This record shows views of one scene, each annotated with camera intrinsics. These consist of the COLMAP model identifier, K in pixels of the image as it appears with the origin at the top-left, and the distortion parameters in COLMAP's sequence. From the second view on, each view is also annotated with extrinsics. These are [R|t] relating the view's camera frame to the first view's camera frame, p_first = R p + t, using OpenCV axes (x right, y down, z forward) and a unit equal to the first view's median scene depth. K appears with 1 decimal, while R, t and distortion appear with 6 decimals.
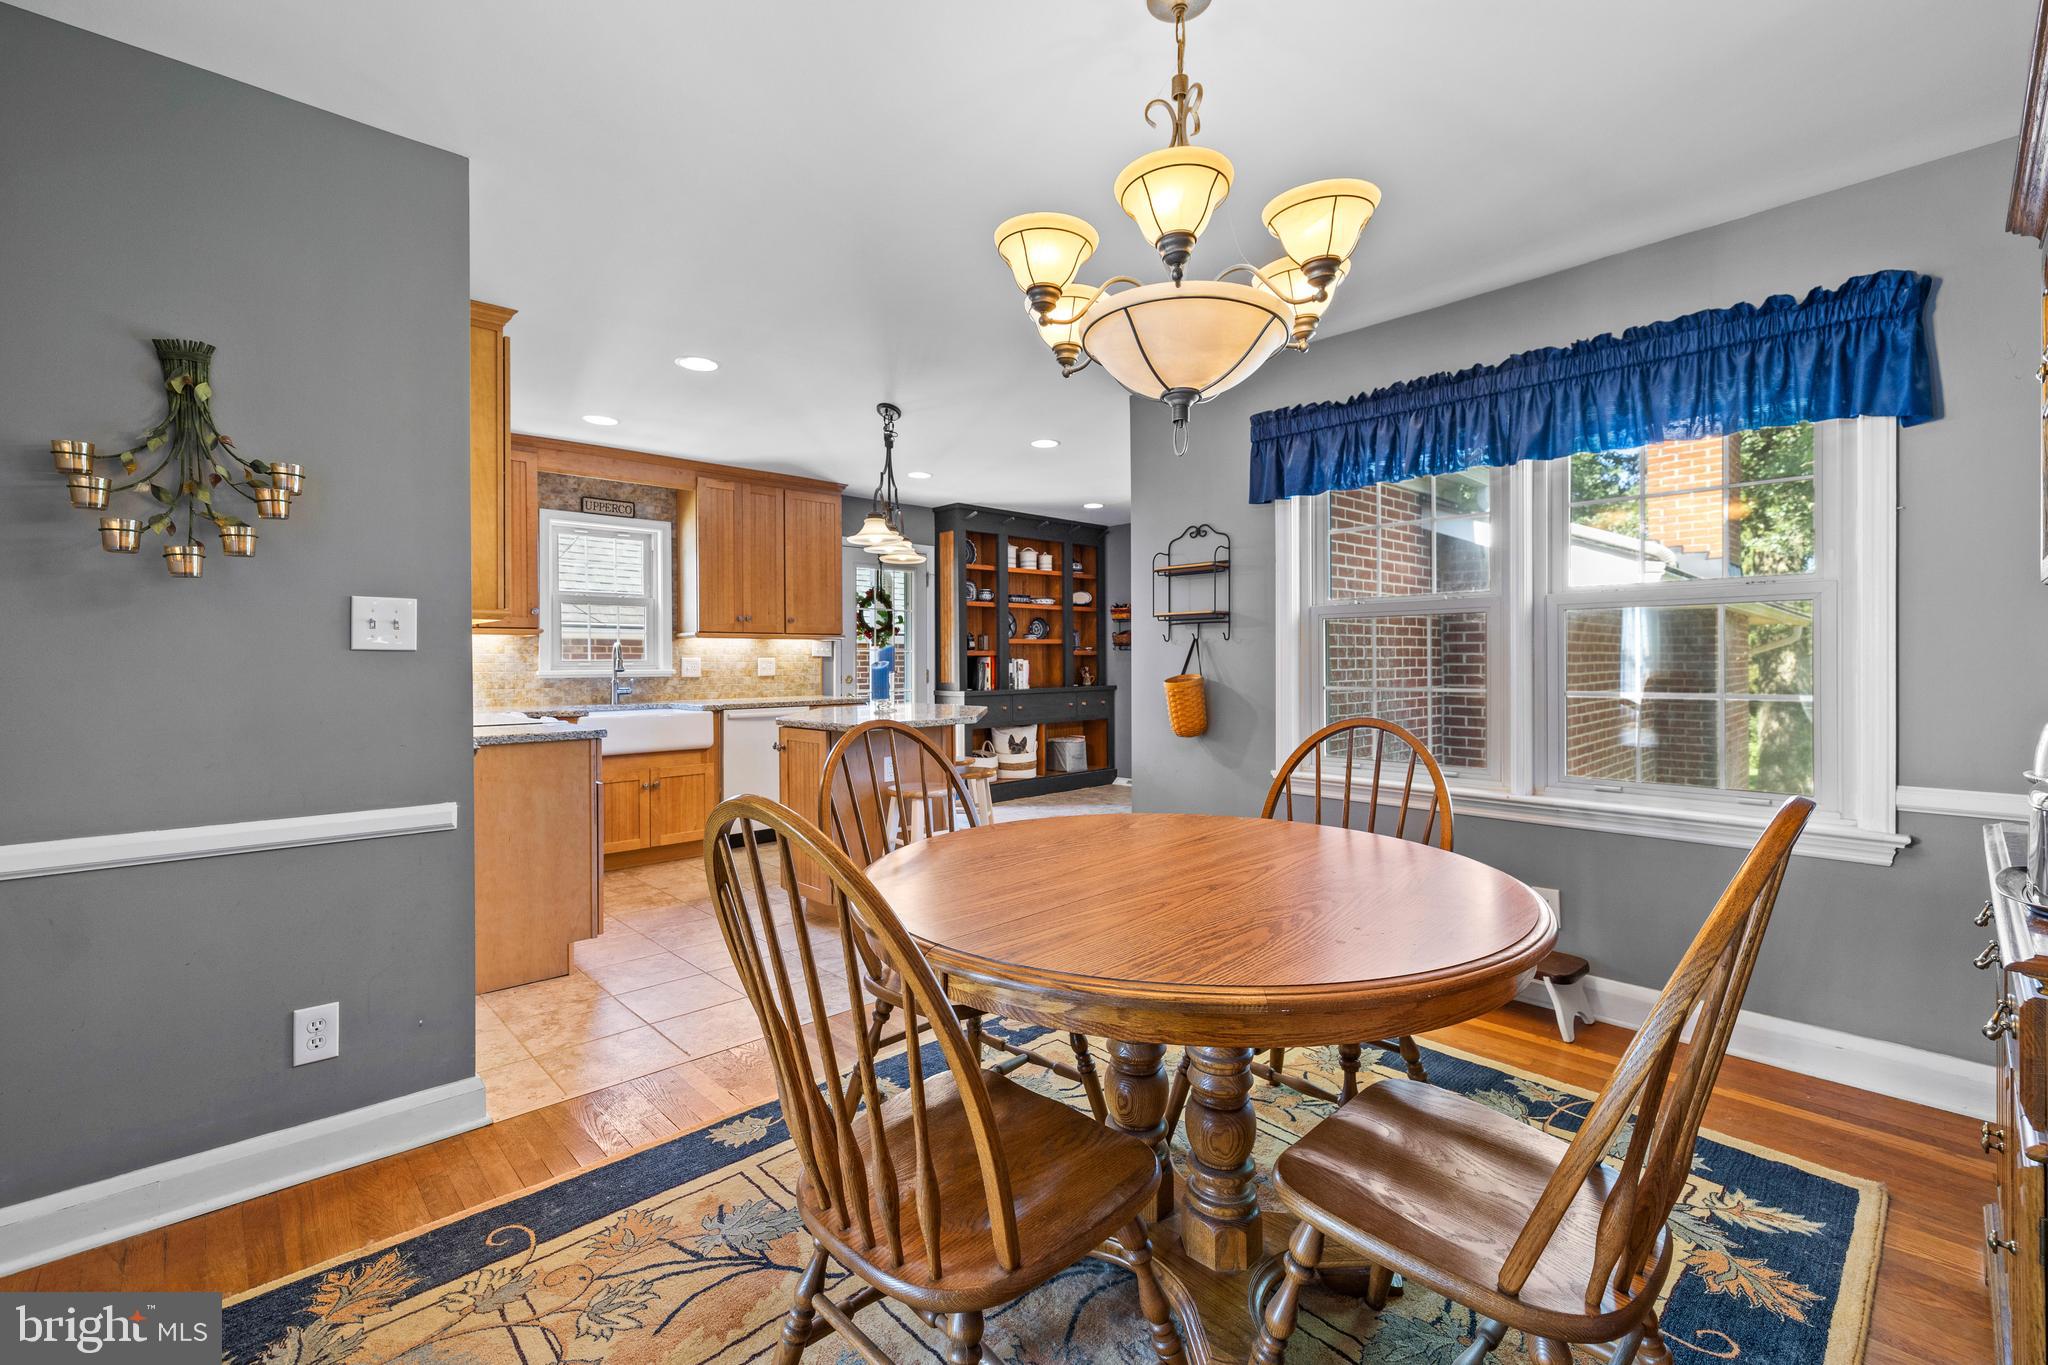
lens RADIAL K [[873.4, 0, 1024.0], [0, 873.4, 682.5], [0, 0, 1]] dist [-0.013310, 0.000003]
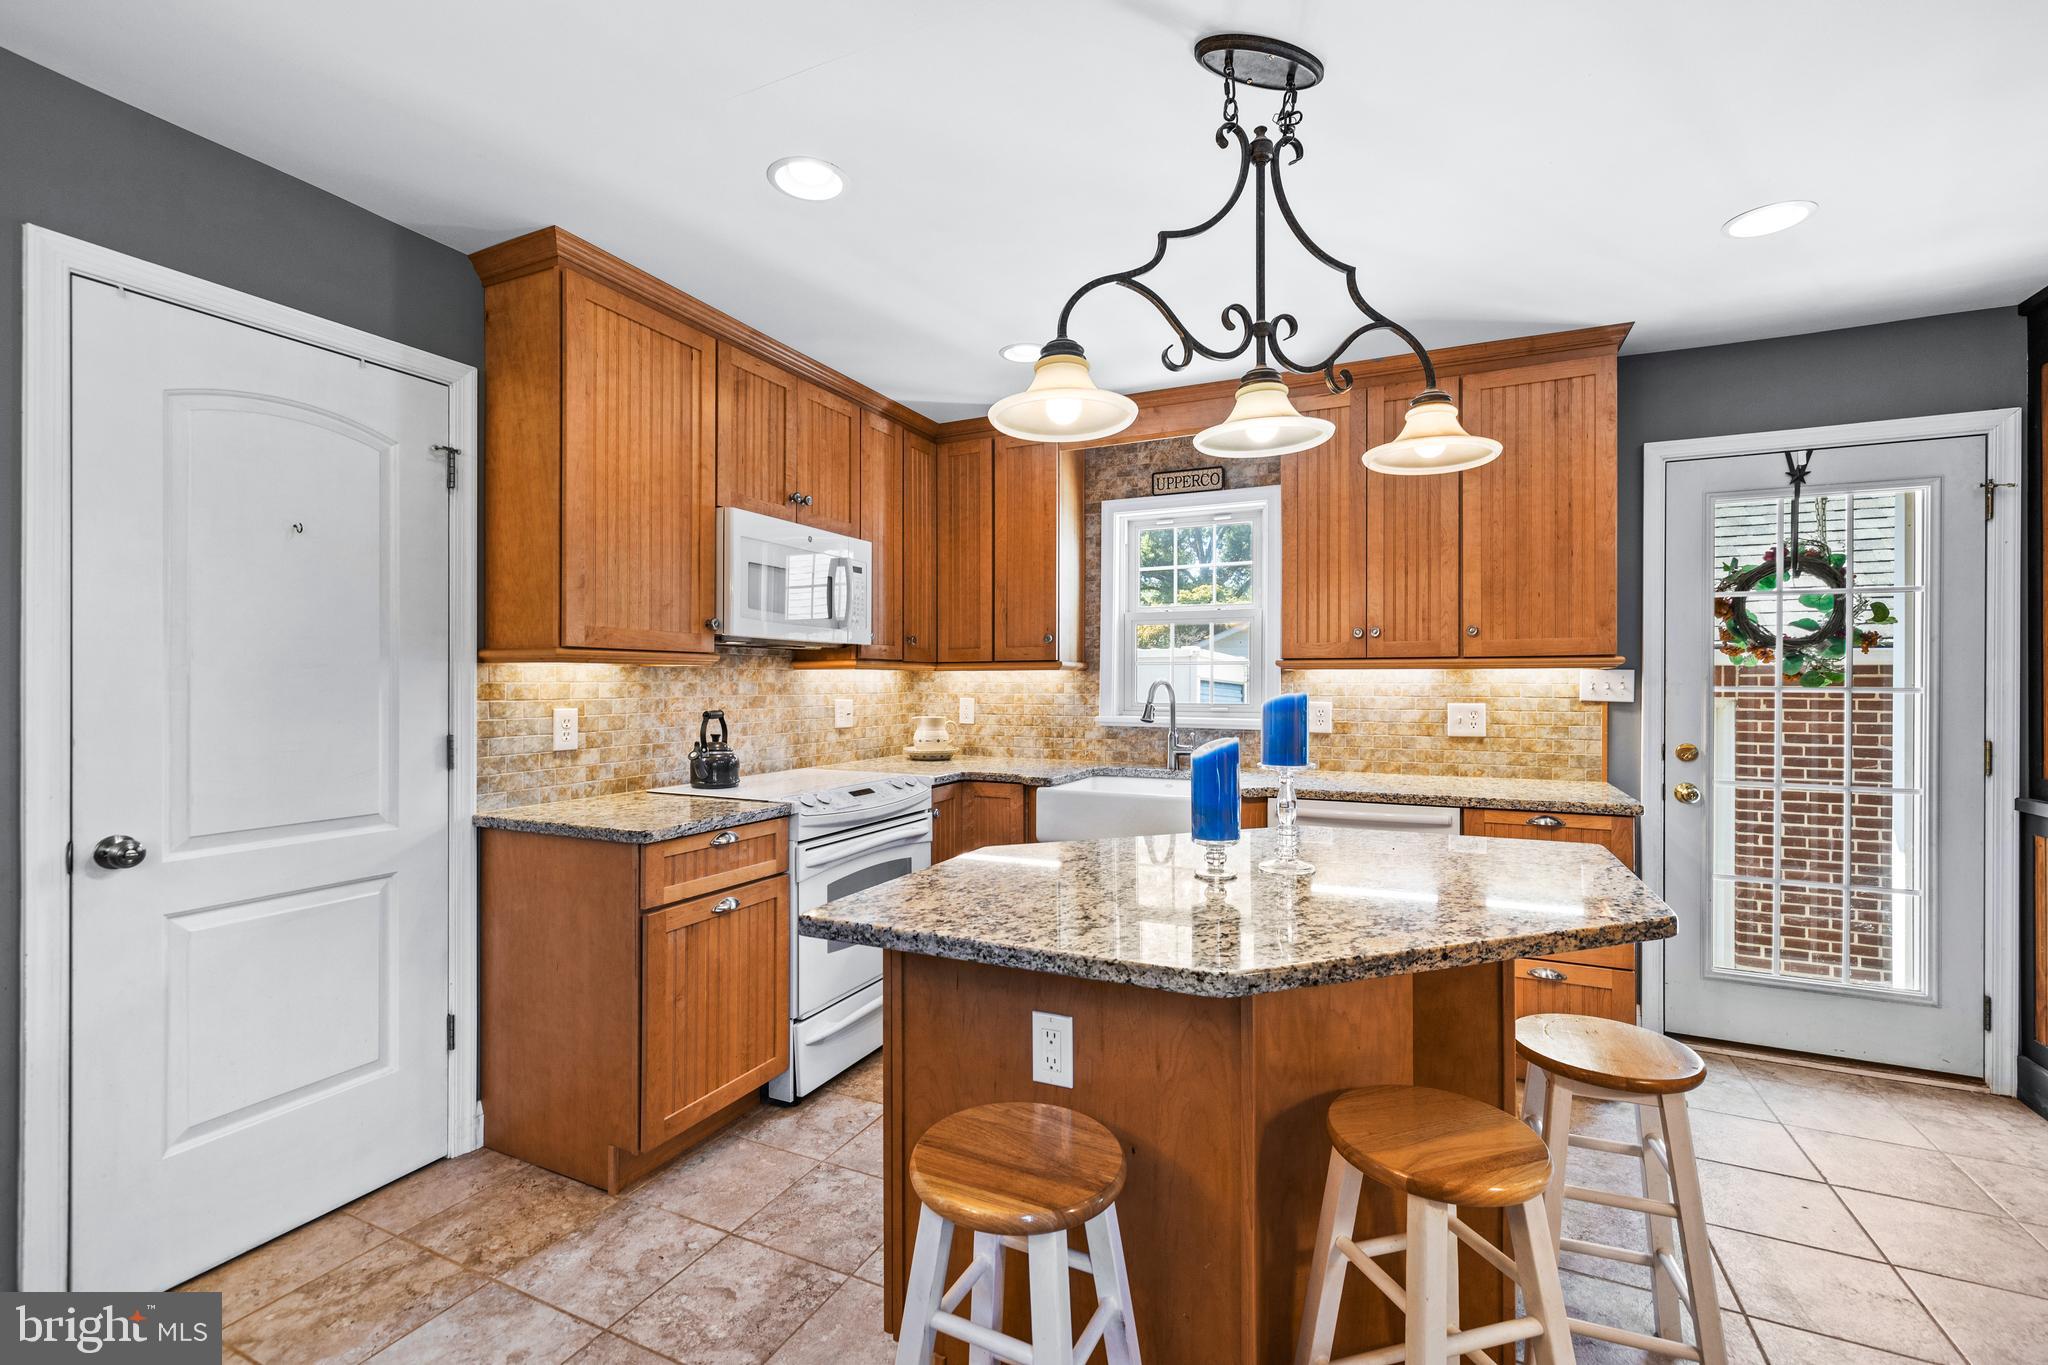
lens RADIAL K [[873.4, 0, 1024.0], [0, 873.4, 682.5], [0, 0, 1]] dist [-0.013310, 0.000003]
pose [[0.351903, 0.004525, -0.936025, 0.115756], [-0.026765, 0.999628, -0.005229, -0.032995], [0.935654, 0.026893, 0.351893, 0.604499]]
